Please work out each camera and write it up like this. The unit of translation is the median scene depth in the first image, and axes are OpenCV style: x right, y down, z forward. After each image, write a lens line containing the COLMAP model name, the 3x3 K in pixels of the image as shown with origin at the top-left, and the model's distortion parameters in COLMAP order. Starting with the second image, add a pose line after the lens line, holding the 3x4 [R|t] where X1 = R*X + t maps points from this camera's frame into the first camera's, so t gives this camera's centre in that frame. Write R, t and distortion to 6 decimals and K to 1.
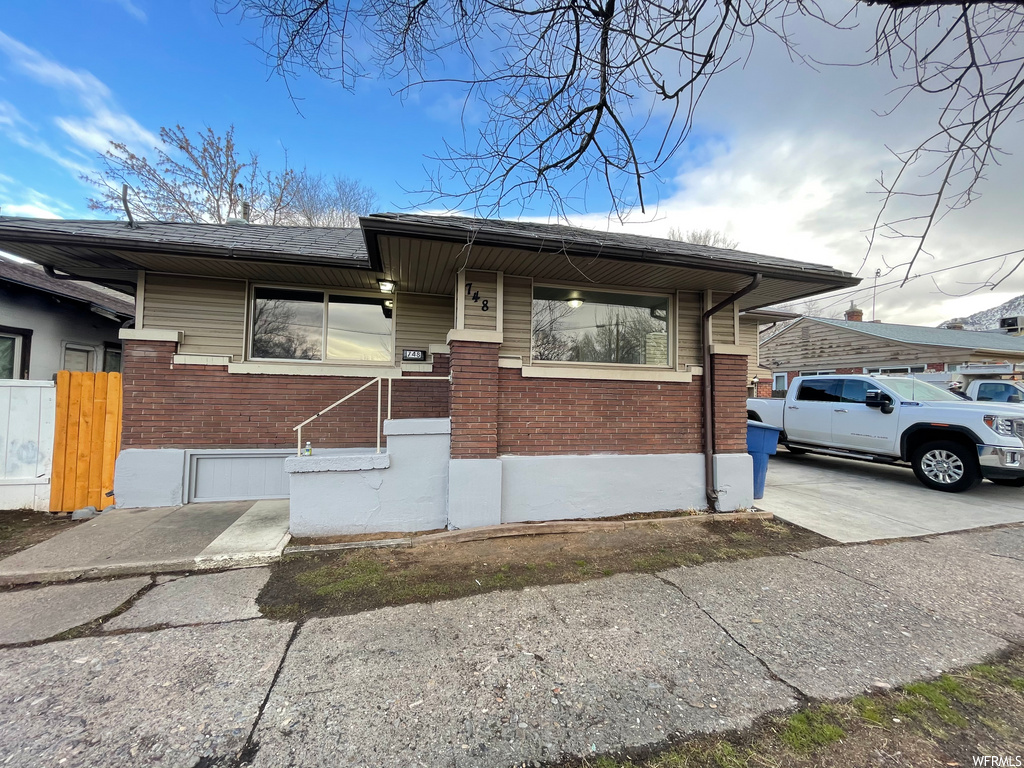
lens RADIAL K [[414.3, 0, 514.0], [0, 414.3, 381.4], [0, 0, 1]] dist [0.001815, -0.001143]
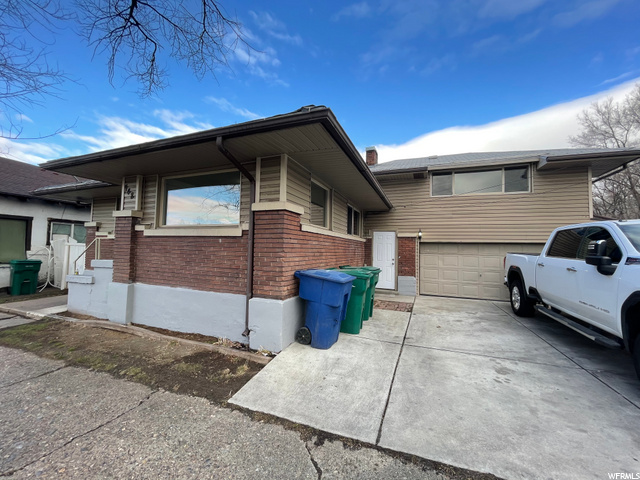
lens RADIAL K [[259.0, 0, 322.1], [0, 259.0, 238.0], [0, 0, 1]] dist [0.001815, -0.001143]
pose [[0.800968, -0.028233, -0.598041, 1.166198], [0.012024, 0.999445, -0.031079, 0.036832], [0.598587, 0.017703, 0.800862, 0.577126]]
